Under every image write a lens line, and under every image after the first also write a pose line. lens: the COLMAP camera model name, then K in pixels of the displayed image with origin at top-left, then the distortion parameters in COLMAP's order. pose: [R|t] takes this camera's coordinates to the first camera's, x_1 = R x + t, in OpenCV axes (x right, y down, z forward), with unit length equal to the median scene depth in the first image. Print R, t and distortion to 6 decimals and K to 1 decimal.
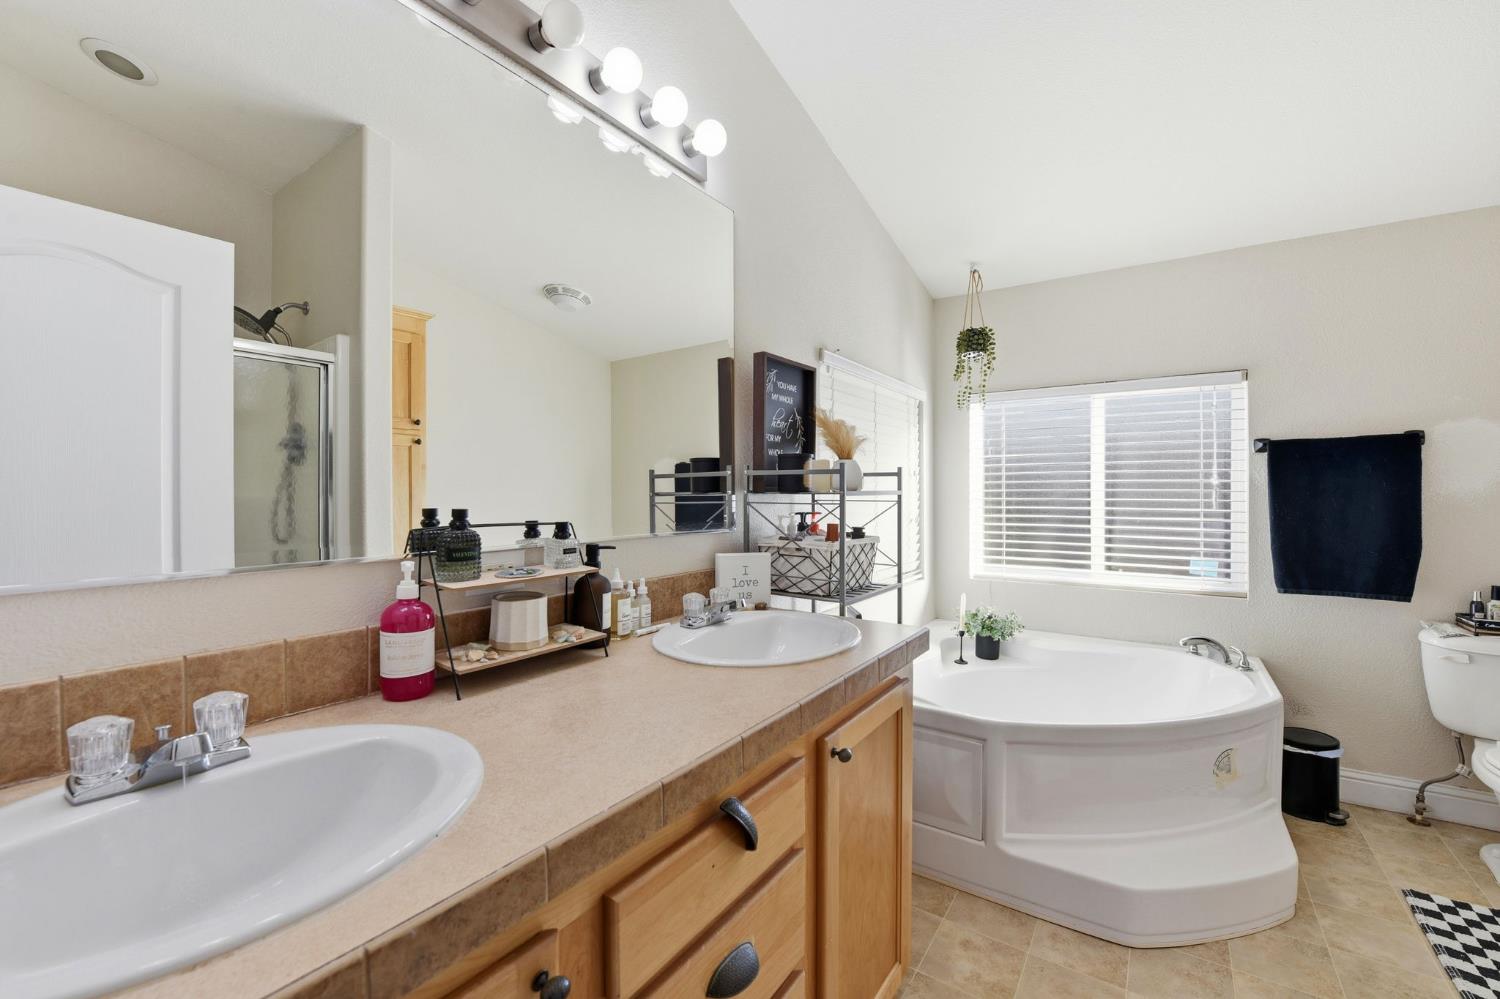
lens RADIAL K [[597.9, 0, 750.1], [0, 597.9, 505.2], [0, 0, 1]] dist [-0.021411, -0.000327]
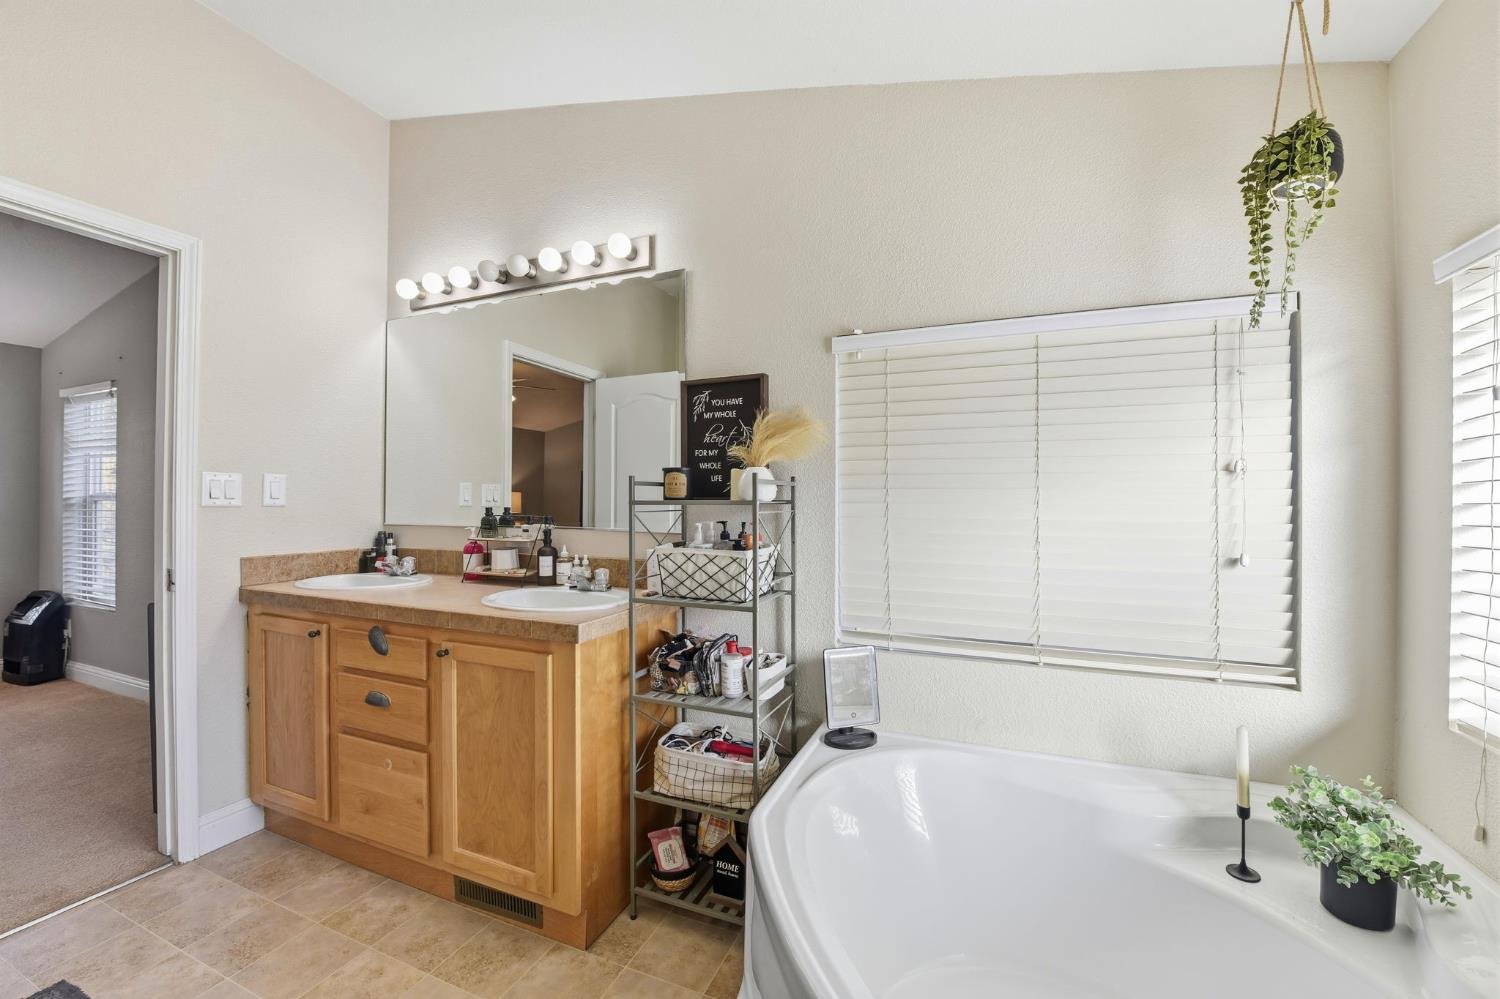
lens RADIAL K [[617.3, 0, 749.0], [0, 617.3, 496.8], [0, 0, 1]] dist [-0.014888, -0.001196]
pose [[0.201862, 0.006712, -0.979391, 1.185333], [-0.015937, 0.999867, 0.003568, -0.036149], [0.979284, 0.014888, 0.201942, 0.853657]]
